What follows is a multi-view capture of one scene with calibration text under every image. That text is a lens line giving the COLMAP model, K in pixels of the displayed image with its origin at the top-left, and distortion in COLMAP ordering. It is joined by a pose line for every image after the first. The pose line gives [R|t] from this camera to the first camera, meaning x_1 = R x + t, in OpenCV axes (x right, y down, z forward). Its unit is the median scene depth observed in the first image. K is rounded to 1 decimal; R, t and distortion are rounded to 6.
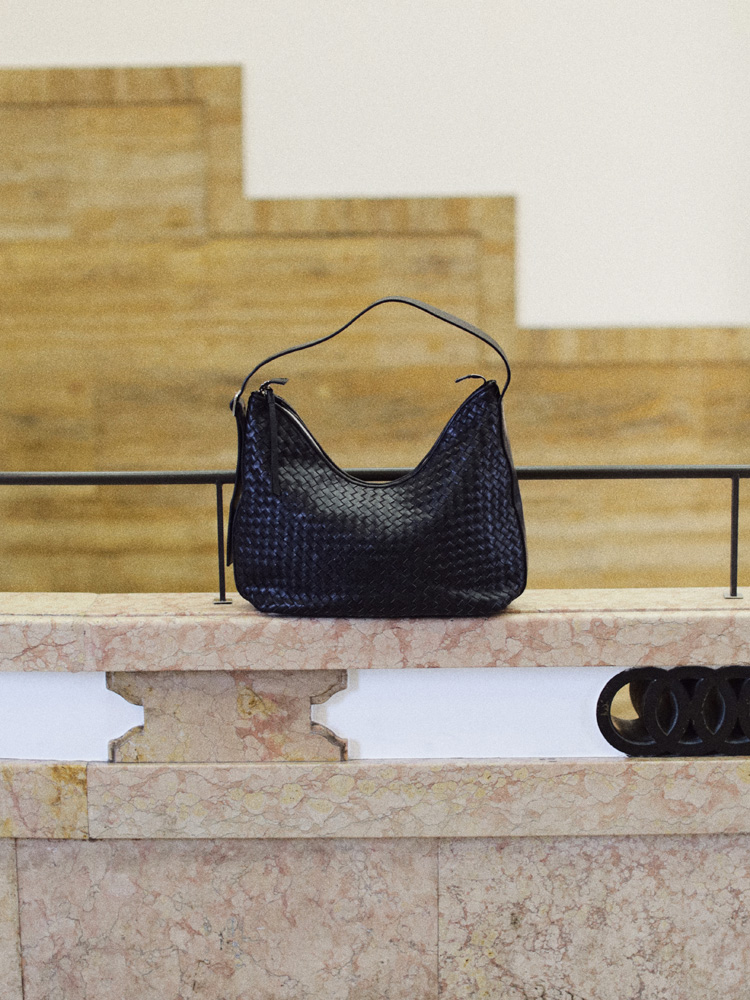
lens RADIAL K [[1583.1, 0, 375.0], [0, 1583.1, 500.0], [0, 0, 1]] dist [-0.171710, 0.079217]
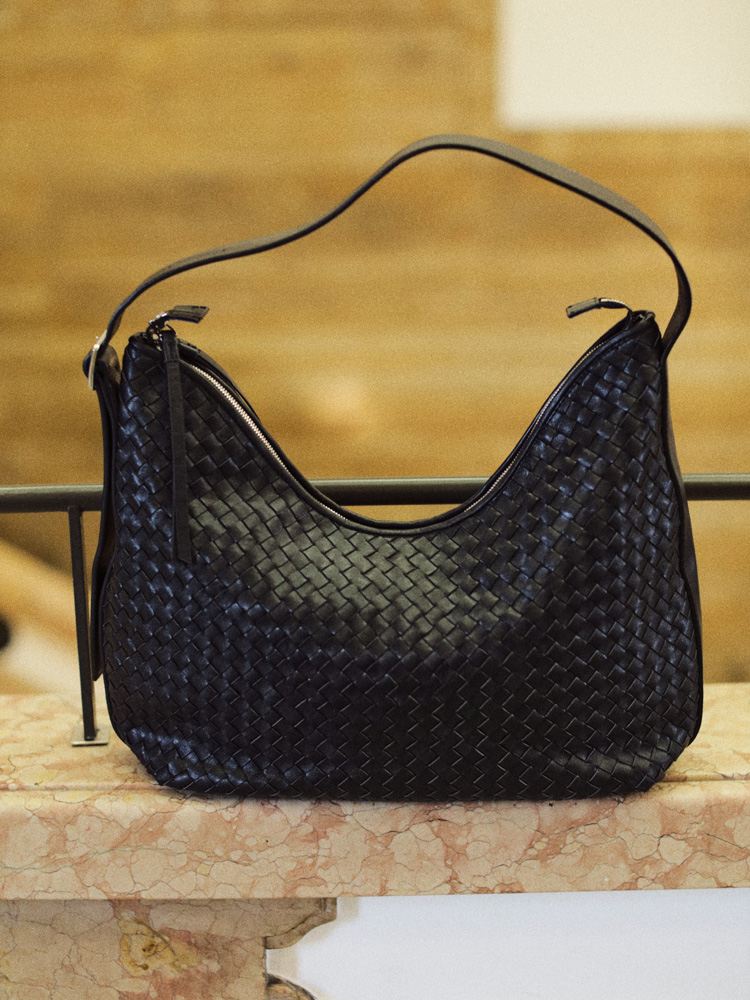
lens RADIAL K [[1583.1, 0, 375.0], [0, 1583.1, 500.0], [0, 0, 1]] dist [-0.171710, 0.079217]
pose [[0.999773, -0.003727, 0.020994, -0.015689], [0.001082, 0.992204, 0.124617, -0.078188], [-0.021294, -0.124566, 0.991983, 0.532021]]
